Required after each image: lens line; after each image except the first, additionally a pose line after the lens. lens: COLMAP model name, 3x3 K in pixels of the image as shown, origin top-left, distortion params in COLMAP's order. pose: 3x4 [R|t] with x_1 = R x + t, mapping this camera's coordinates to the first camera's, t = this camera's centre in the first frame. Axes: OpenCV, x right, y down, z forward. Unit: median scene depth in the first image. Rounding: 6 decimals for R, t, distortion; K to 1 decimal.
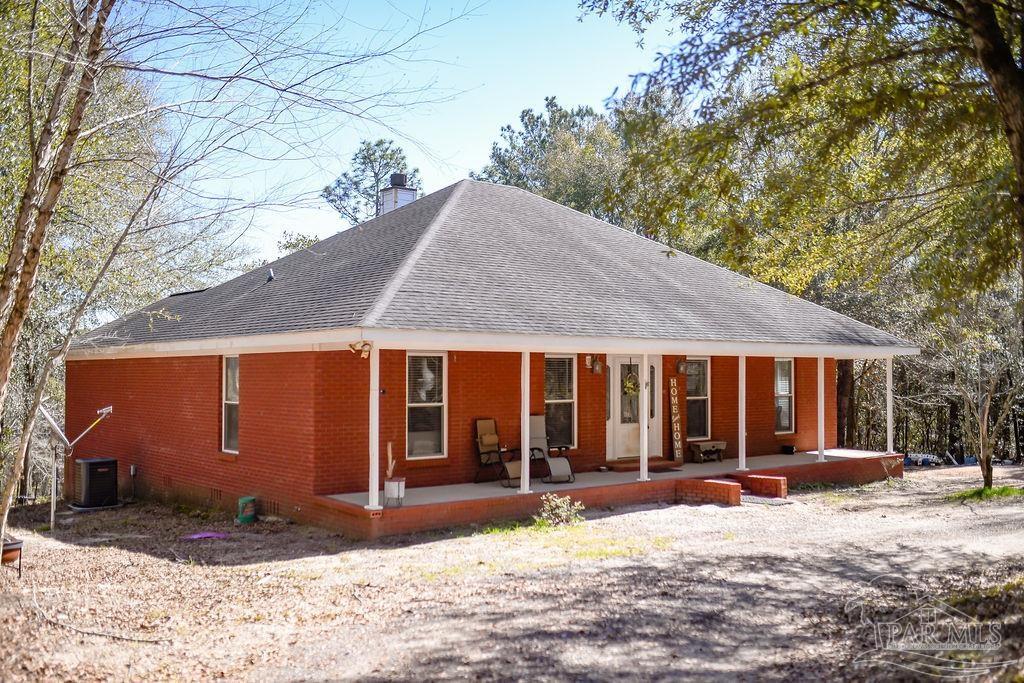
lens RADIAL K [[957.8, 0, 516.0], [0, 957.8, 325.9], [0, 0, 1]] dist [-0.024134, -0.000959]
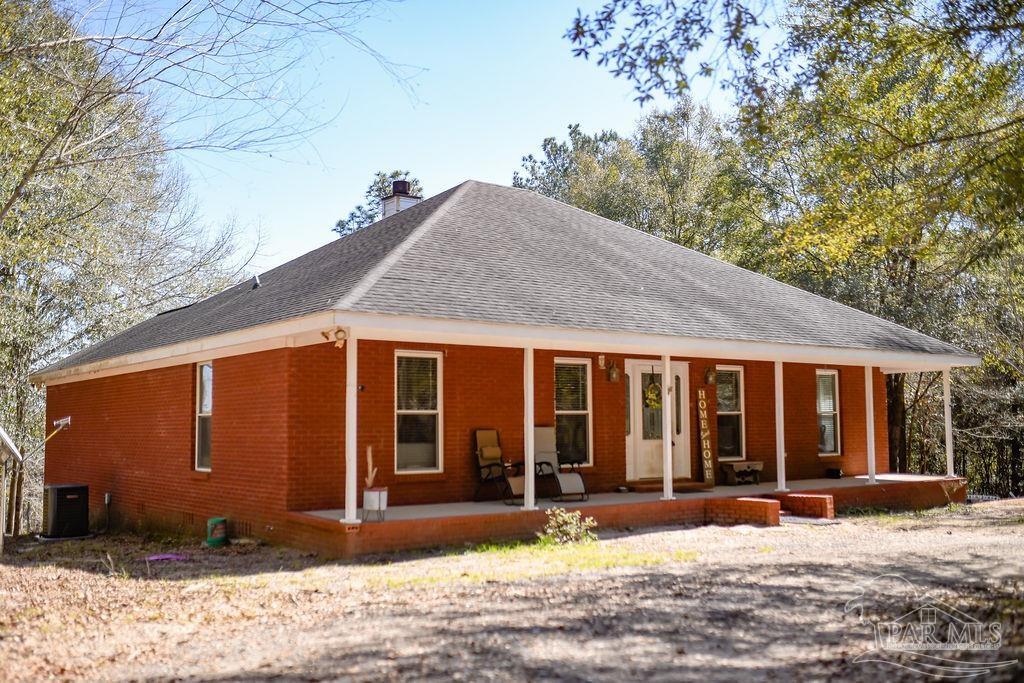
lens RADIAL K [[973.7, 0, 512.0], [0, 973.7, 341.5], [0, 0, 1]] dist [-0.027114, 0.020828]
pose [[0.999122, -0.011822, -0.040203, 0.030266], [0.009900, 0.998814, -0.047674, 0.062056], [0.040719, 0.047234, 0.998054, 0.104973]]
